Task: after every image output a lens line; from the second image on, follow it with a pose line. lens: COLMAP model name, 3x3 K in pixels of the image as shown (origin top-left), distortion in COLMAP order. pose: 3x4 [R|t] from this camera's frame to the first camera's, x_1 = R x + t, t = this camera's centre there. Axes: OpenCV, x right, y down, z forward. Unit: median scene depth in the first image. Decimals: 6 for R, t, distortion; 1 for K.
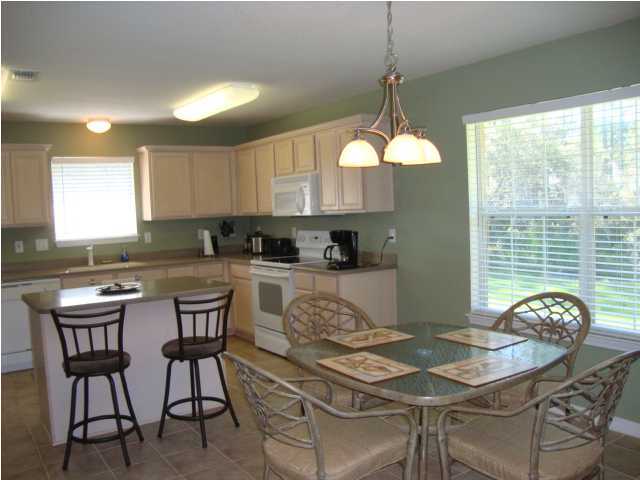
lens RADIAL K [[585.7, 0, 320.0], [0, 585.7, 240.0], [0, 0, 1]] dist [-0.202912, 0.235299]
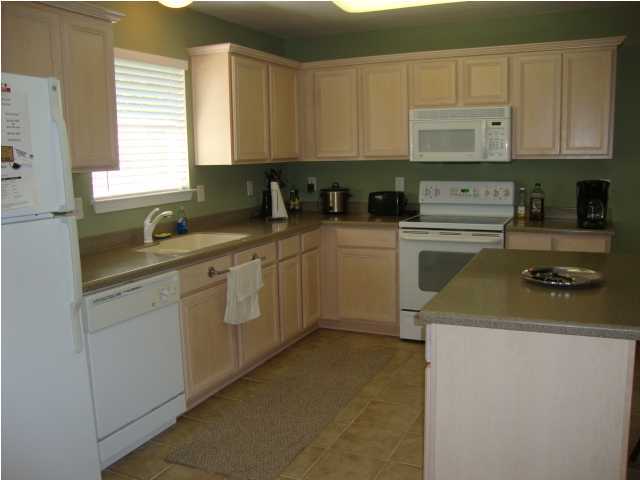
lens RADIAL K [[585.7, 0, 320.0], [0, 585.7, 240.0], [0, 0, 1]] dist [-0.202912, 0.235299]
pose [[0.843917, -0.053390, 0.533811, -0.647998], [0.017264, 0.997223, 0.072447, 0.003264], [-0.536197, -0.051923, 0.842495, 0.488354]]
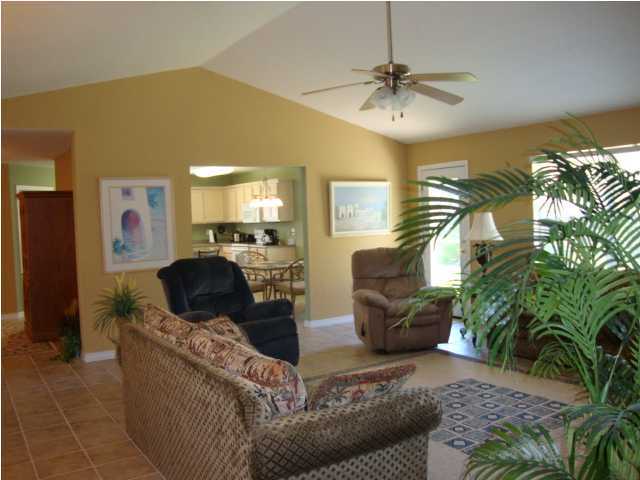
lens RADIAL K [[585.7, 0, 320.0], [0, 585.7, 240.0], [0, 0, 1]] dist [-0.202912, 0.235299]
pose [[0.999993, 0.003048, -0.002130, 0.218822], [-0.003075, 0.999915, -0.012681, 0.050271], [0.002091, 0.012687, 0.999917, -1.185174]]
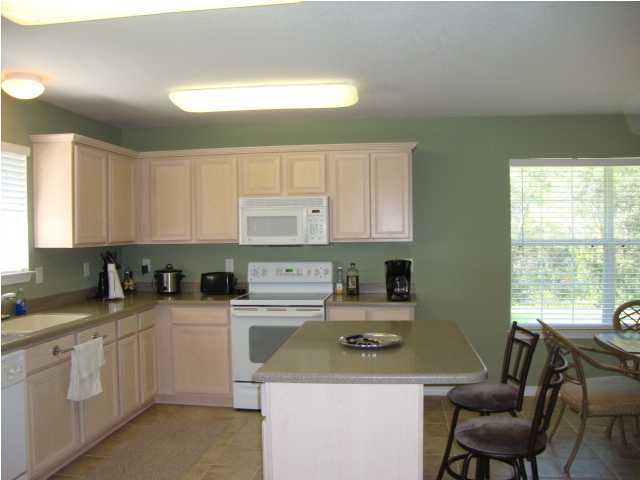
lens RADIAL K [[585.7, 0, 320.0], [0, 585.7, 240.0], [0, 0, 1]] dist [-0.202912, 0.235299]
pose [[0.649007, 0.023324, 0.760425, -0.704706], [0.029366, 0.998017, -0.055675, 0.001070], [-0.760215, 0.058464, 0.647035, 0.435309]]
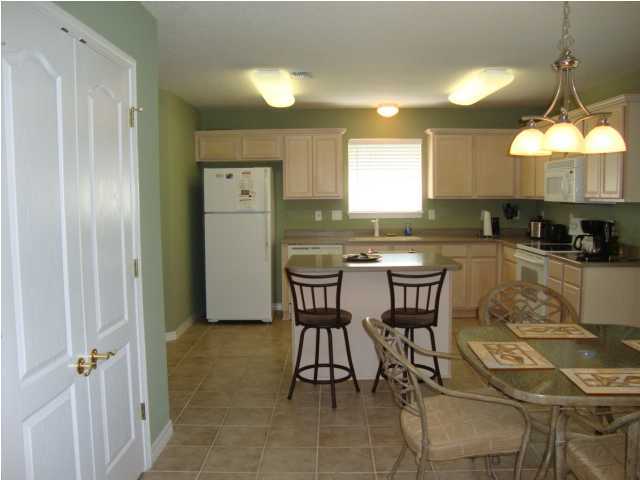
lens RADIAL K [[585.7, 0, 320.0], [0, 585.7, 240.0], [0, 0, 1]] dist [-0.202912, 0.235299]
pose [[0.822980, 0.082711, -0.562017, 0.170370], [-0.060797, 0.996485, 0.057623, -0.008990], [0.564808, -0.013254, 0.825116, -0.001540]]
